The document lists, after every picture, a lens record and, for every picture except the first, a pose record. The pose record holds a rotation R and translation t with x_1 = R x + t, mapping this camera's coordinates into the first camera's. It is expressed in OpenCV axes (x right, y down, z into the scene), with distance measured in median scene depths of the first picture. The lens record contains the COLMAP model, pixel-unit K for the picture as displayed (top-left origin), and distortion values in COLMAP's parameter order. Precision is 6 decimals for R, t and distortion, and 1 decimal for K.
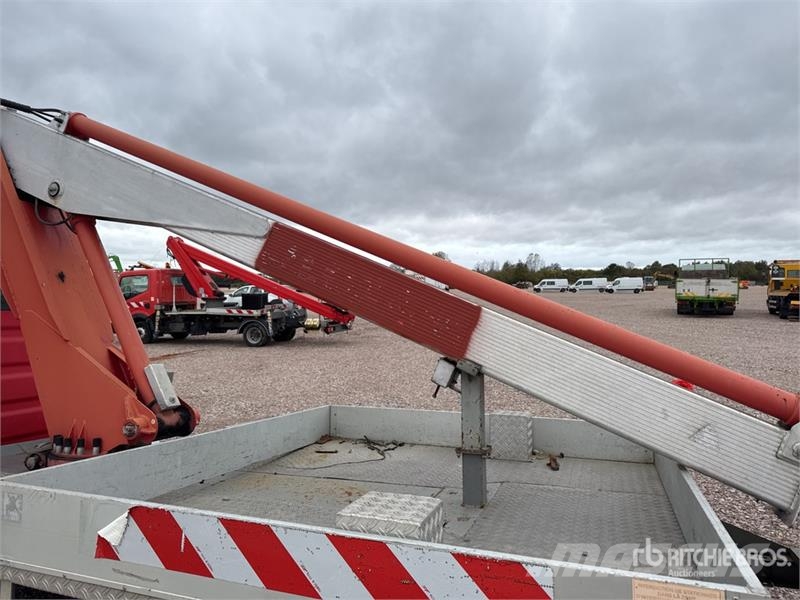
lens RADIAL K [[553.3, 0, 402.1], [0, 553.3, 293.0], [0, 0, 1]] dist [0.072610, -0.082724]
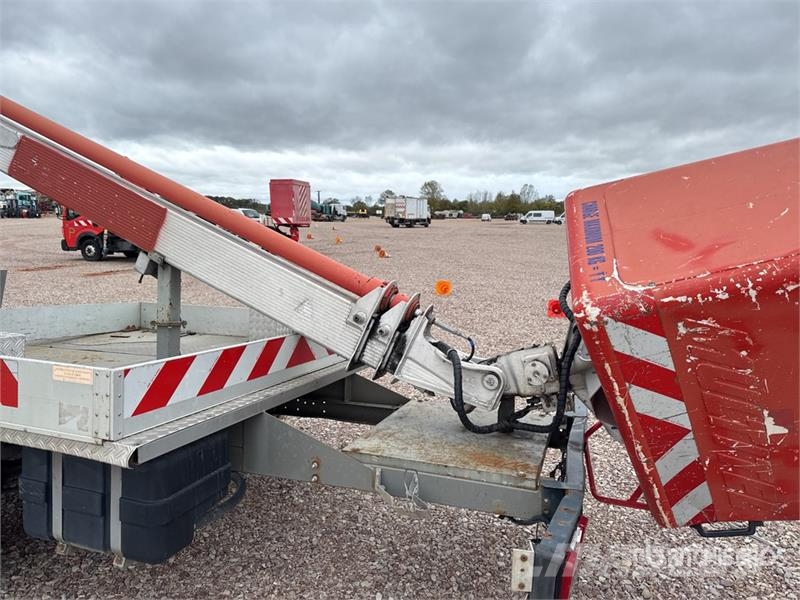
lens RADIAL K [[553.0, 0, 402.1], [0, 553.0, 289.7], [0, 0, 1]] dist [0.063173, -0.070132]
pose [[0.999705, 0.019802, 0.014056, 0.086848], [-0.021354, 0.992482, 0.120512, 0.005634], [-0.011564, -0.120777, 0.992612, -0.034504]]
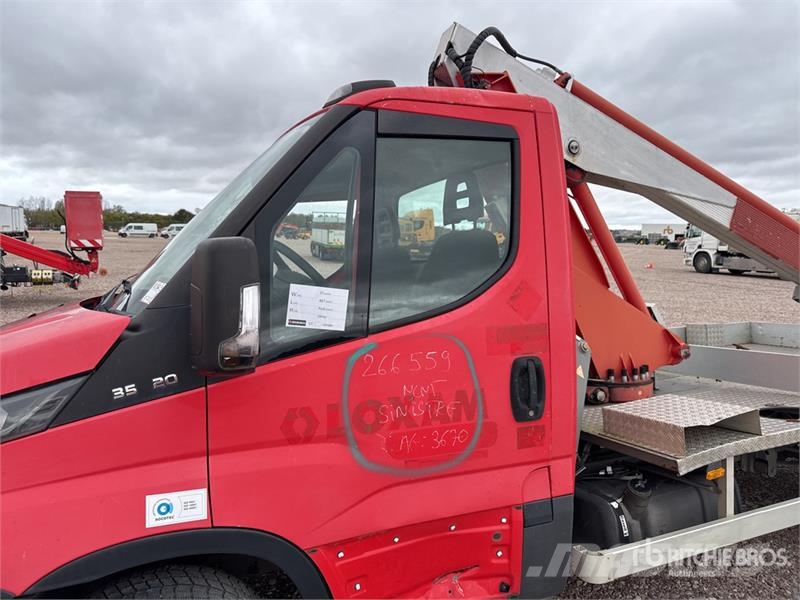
lens RADIAL K [[562.6, 0, 395.7], [0, 562.6, 295.9], [0, 0, 1]] dist [0.072932, -0.098028]
pose [[0.747987, -0.050207, 0.661811, -0.287674], [-0.015888, 0.995494, 0.093479, -0.000082], [-0.663523, -0.080436, 0.743820, 0.072927]]
